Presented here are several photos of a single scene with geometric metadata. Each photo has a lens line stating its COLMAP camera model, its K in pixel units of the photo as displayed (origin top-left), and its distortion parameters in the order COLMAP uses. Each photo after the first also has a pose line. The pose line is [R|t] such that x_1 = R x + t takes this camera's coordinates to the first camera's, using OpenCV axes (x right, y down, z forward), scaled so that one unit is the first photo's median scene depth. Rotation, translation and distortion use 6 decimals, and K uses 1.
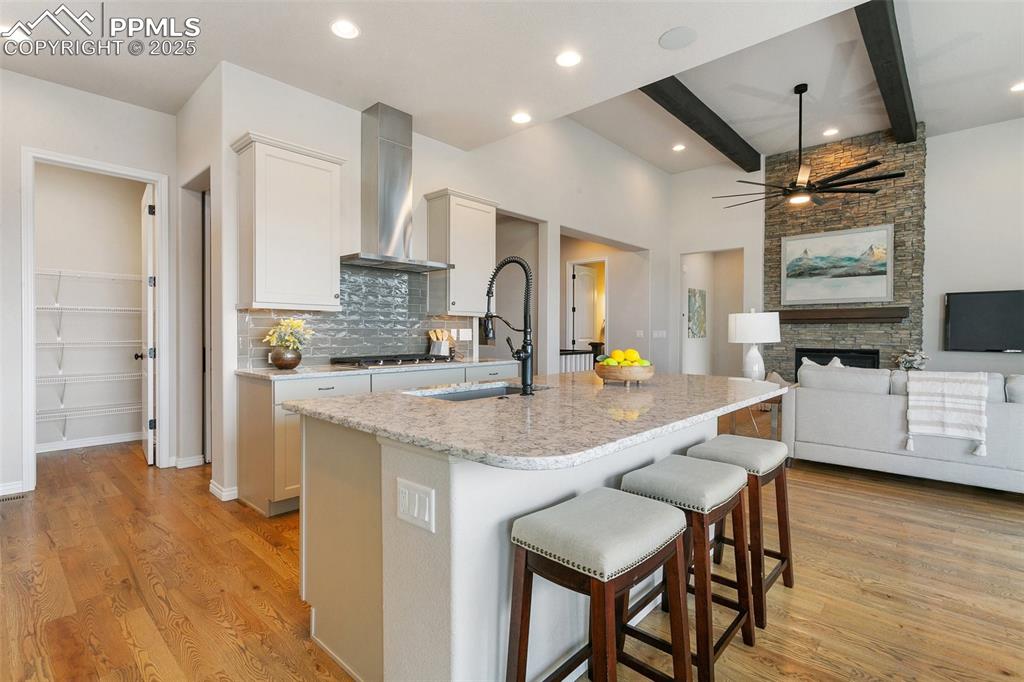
lens RADIAL K [[480.3, 0, 512.0], [0, 480.3, 341.0], [0, 0, 1]] dist [0.020300, 0.000179]
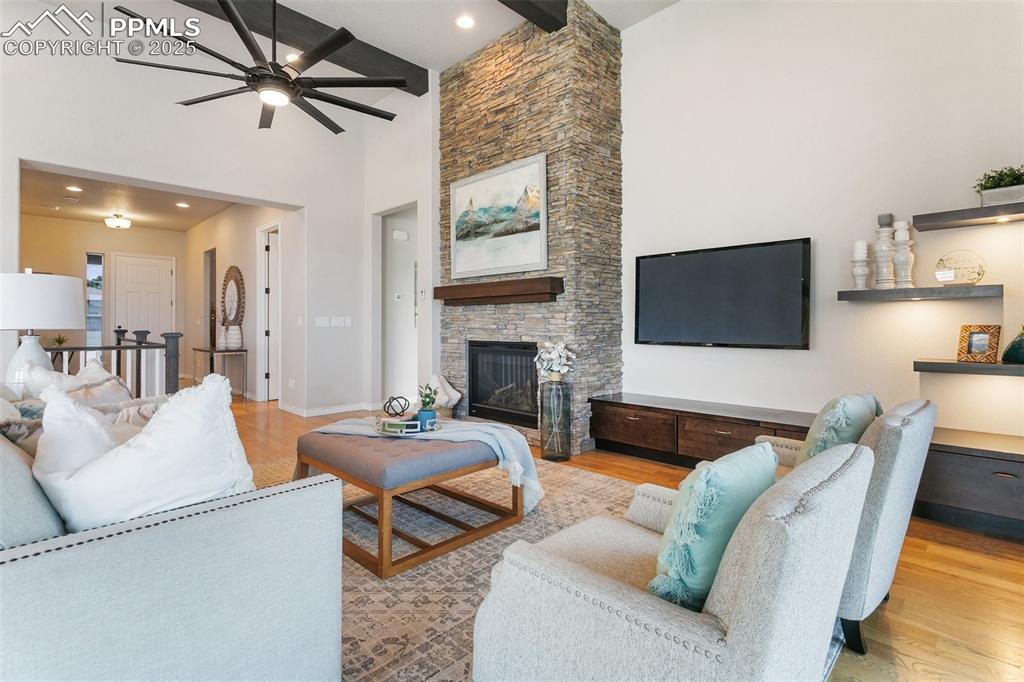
lens RADIAL K [[485.1, 0, 503.6], [0, 485.1, 331.2], [0, 0, 1]] dist [0.000184, 0.000986]
pose [[0.998820, -0.001580, -0.048548, 0.732554], [0.001132, 0.999957, -0.009255, 0.008487], [0.048560, 0.009189, 0.998778, 0.327915]]
